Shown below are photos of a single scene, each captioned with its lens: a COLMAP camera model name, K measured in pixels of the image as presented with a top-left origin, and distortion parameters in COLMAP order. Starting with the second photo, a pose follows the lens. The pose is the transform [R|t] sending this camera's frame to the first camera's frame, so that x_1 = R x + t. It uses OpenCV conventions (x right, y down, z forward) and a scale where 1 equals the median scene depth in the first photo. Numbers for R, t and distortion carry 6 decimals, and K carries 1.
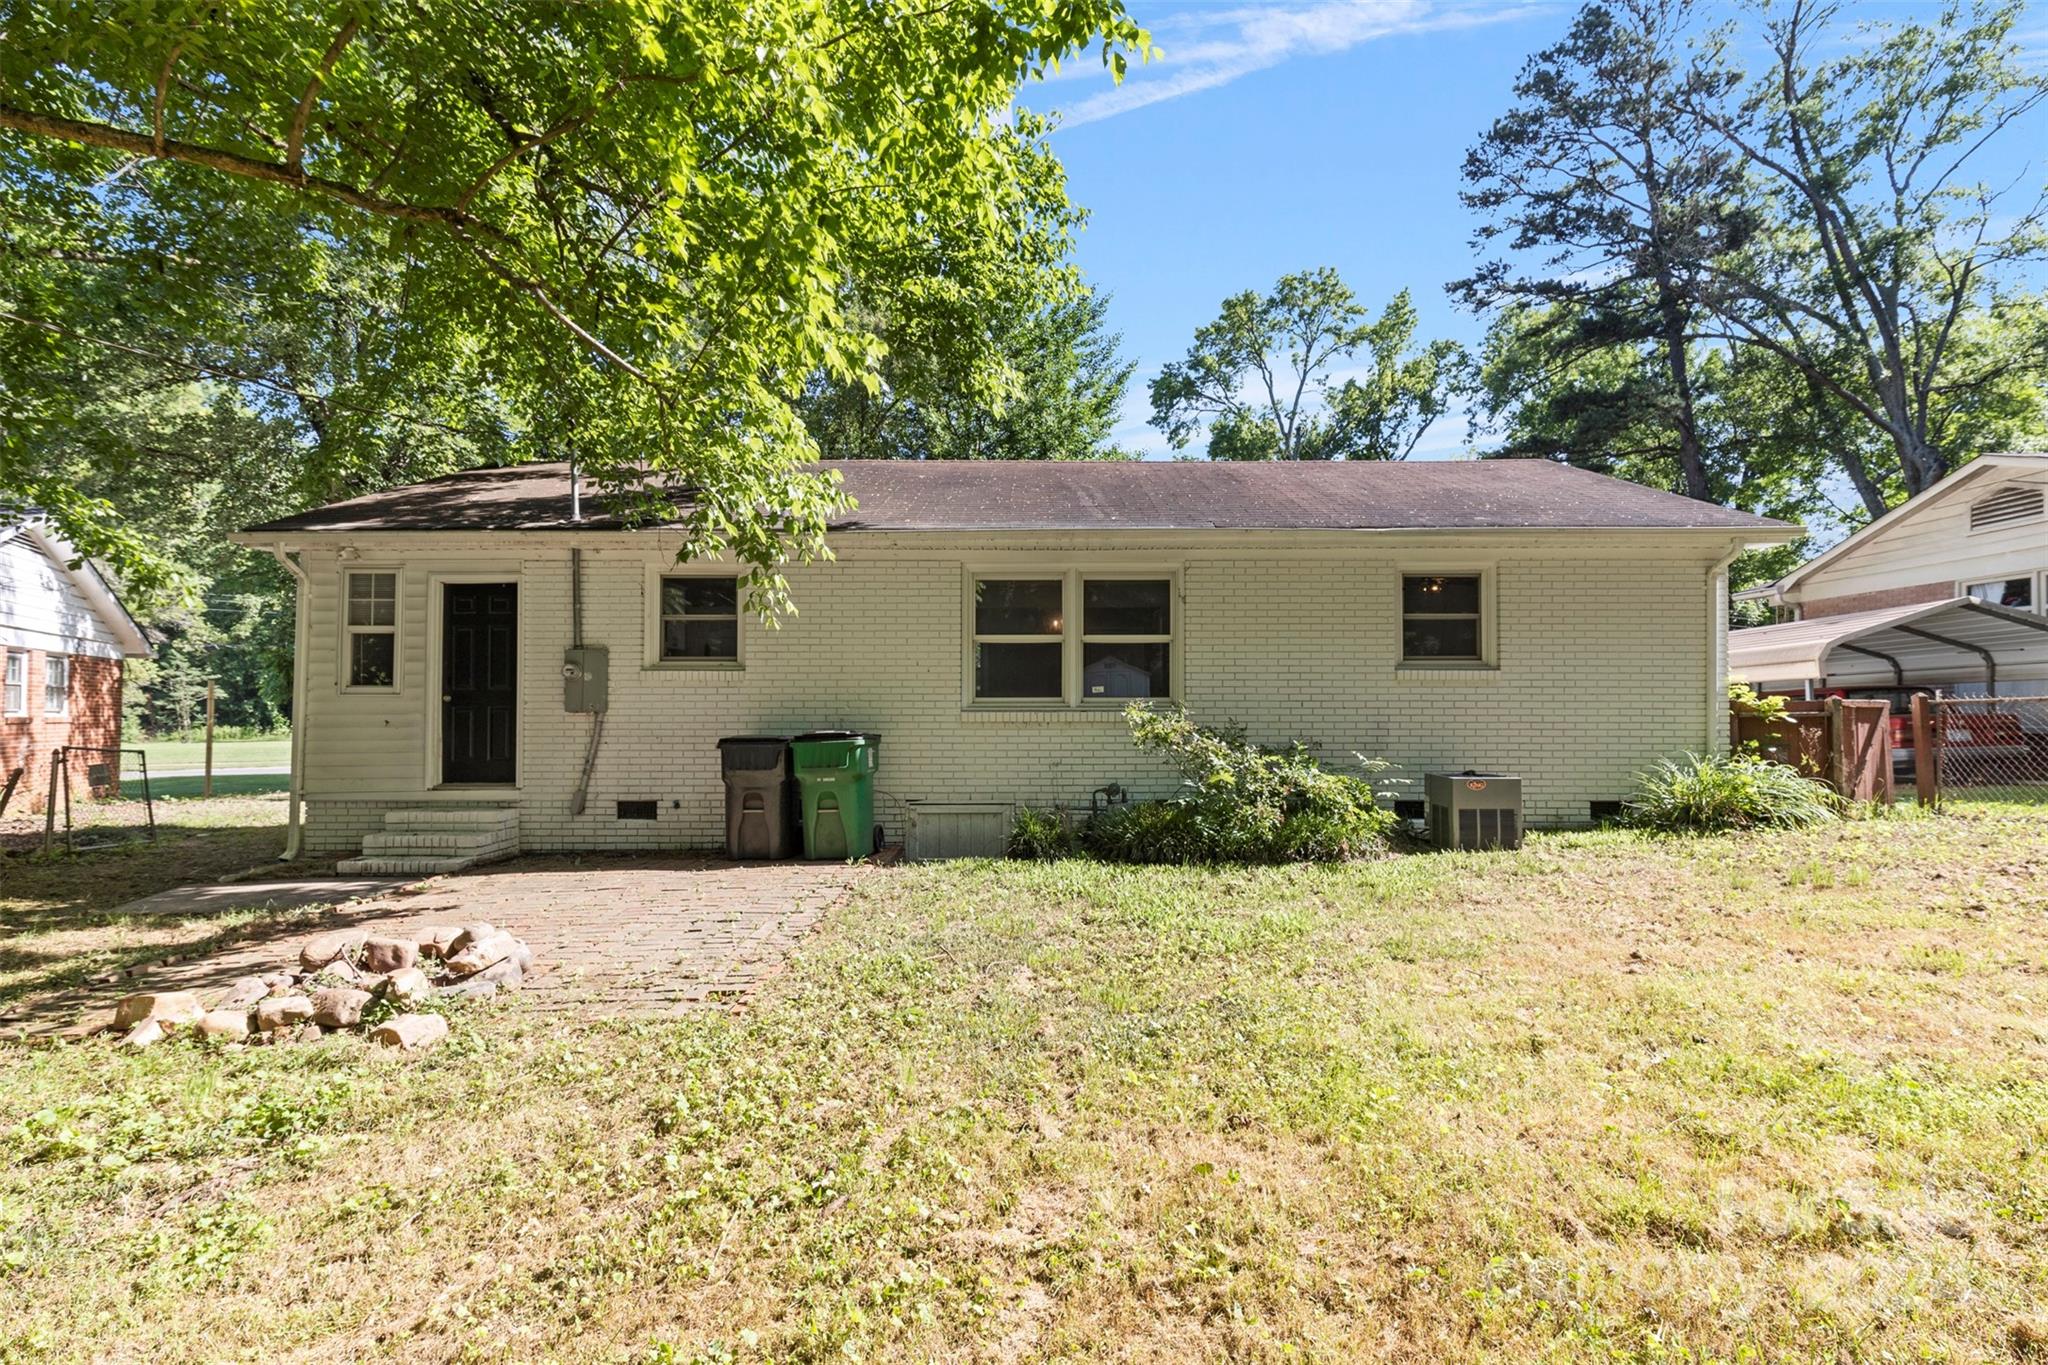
lens RADIAL K [[923.6, 0, 1024.0], [0, 923.6, 694.8], [0, 0, 1]] dist [0.003183, -0.000833]
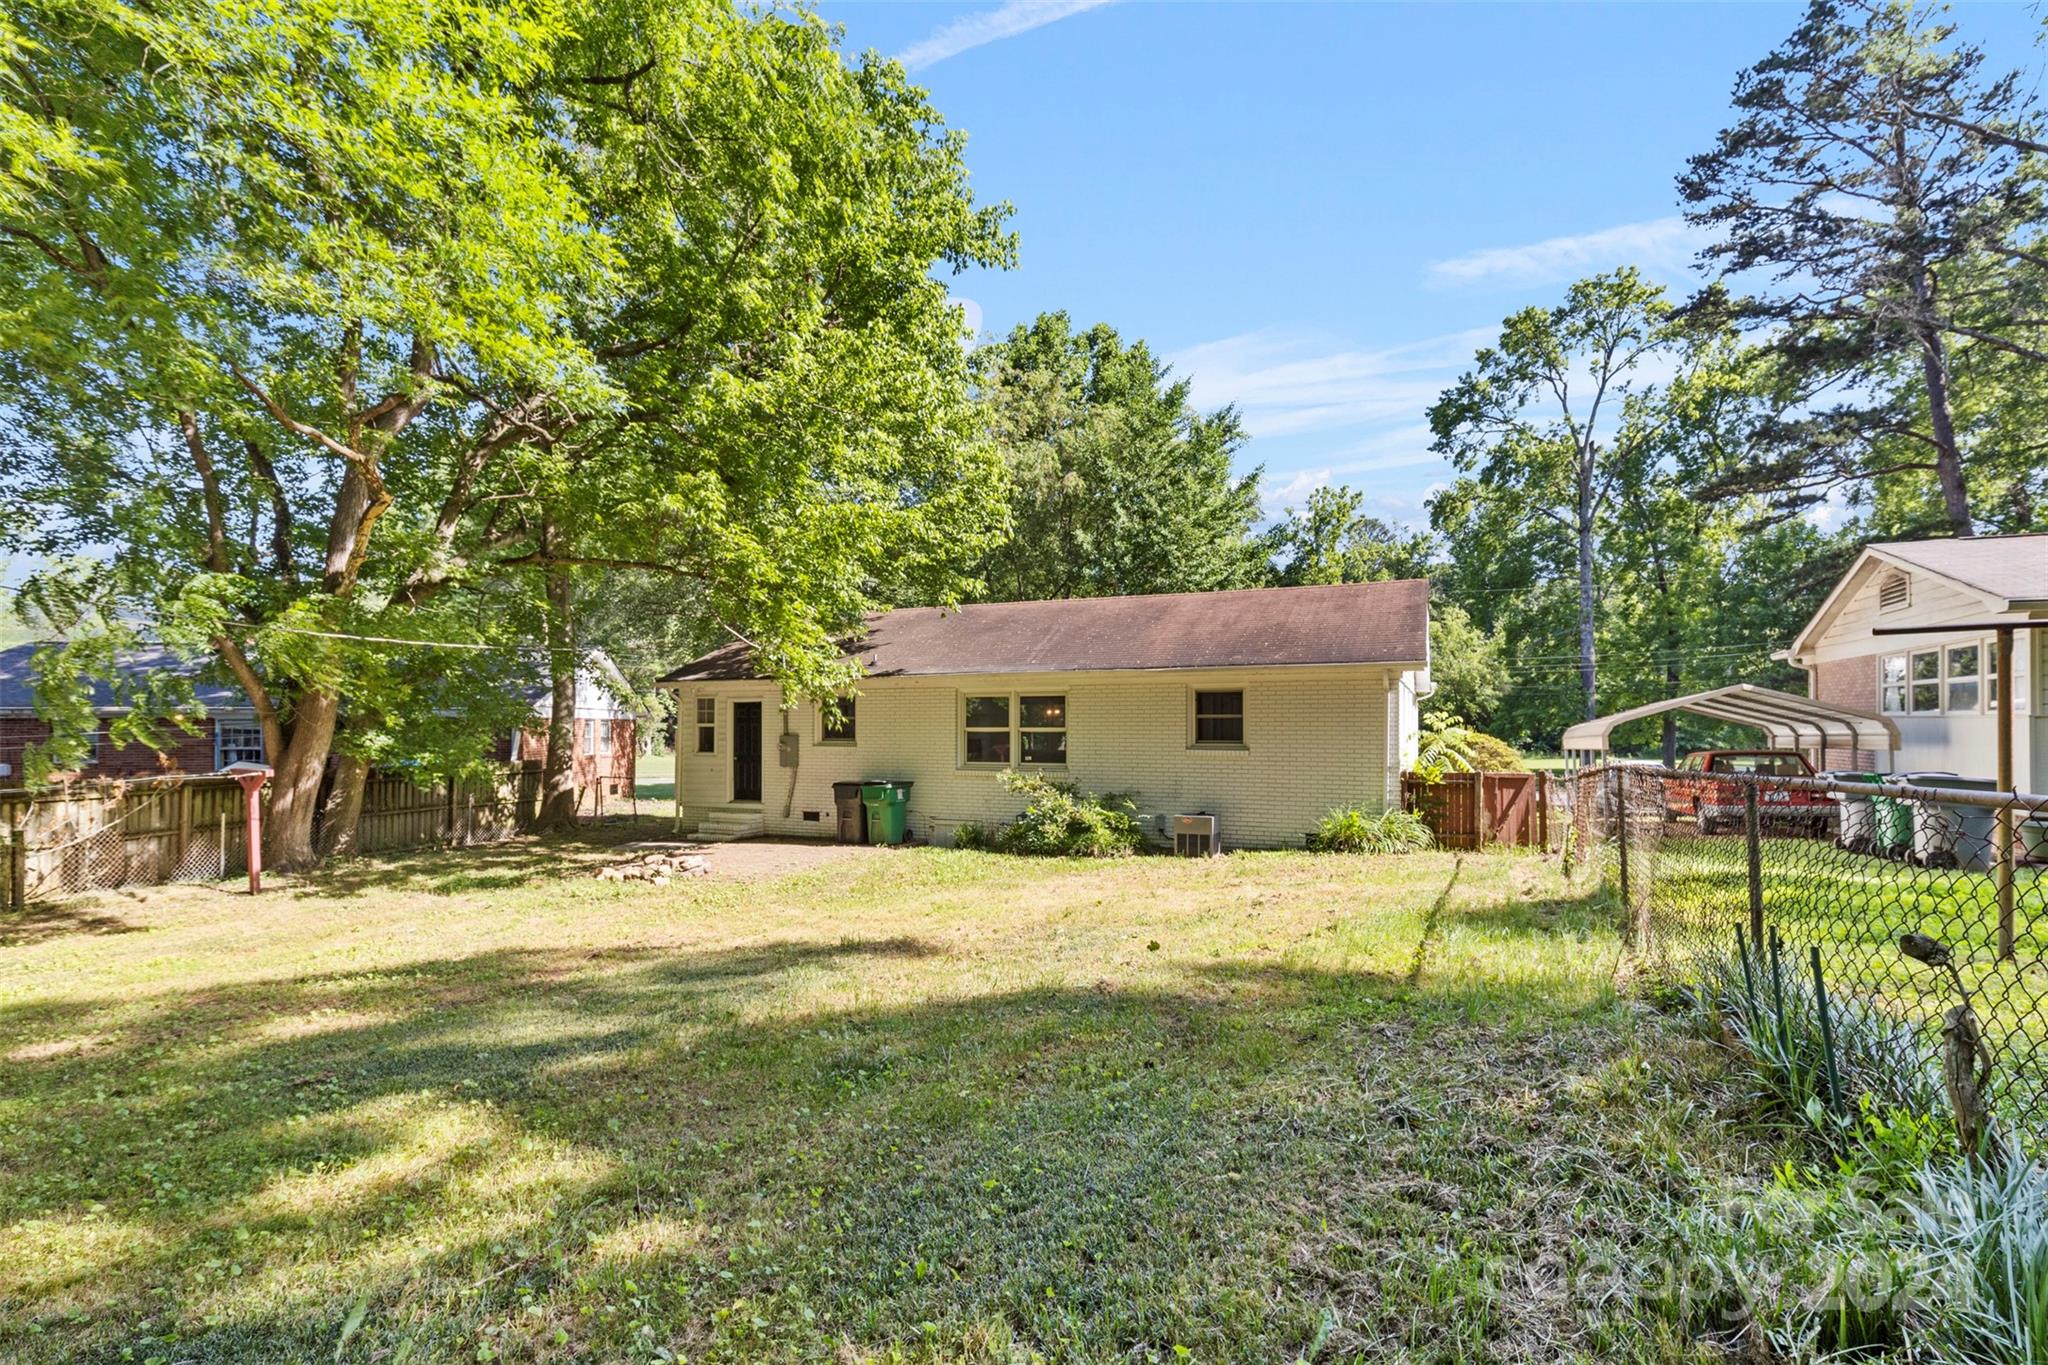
lens RADIAL K [[923.6, 0, 1026.8], [0, 923.6, 728.6], [0, 0, 1]] dist [0.003183, -0.000833]
pose [[0.920664, 0.001275, -0.390355, 0.770946], [0.007461, 0.999755, 0.020862, -0.100060], [0.390285, -0.022120, 0.920428, -0.633496]]
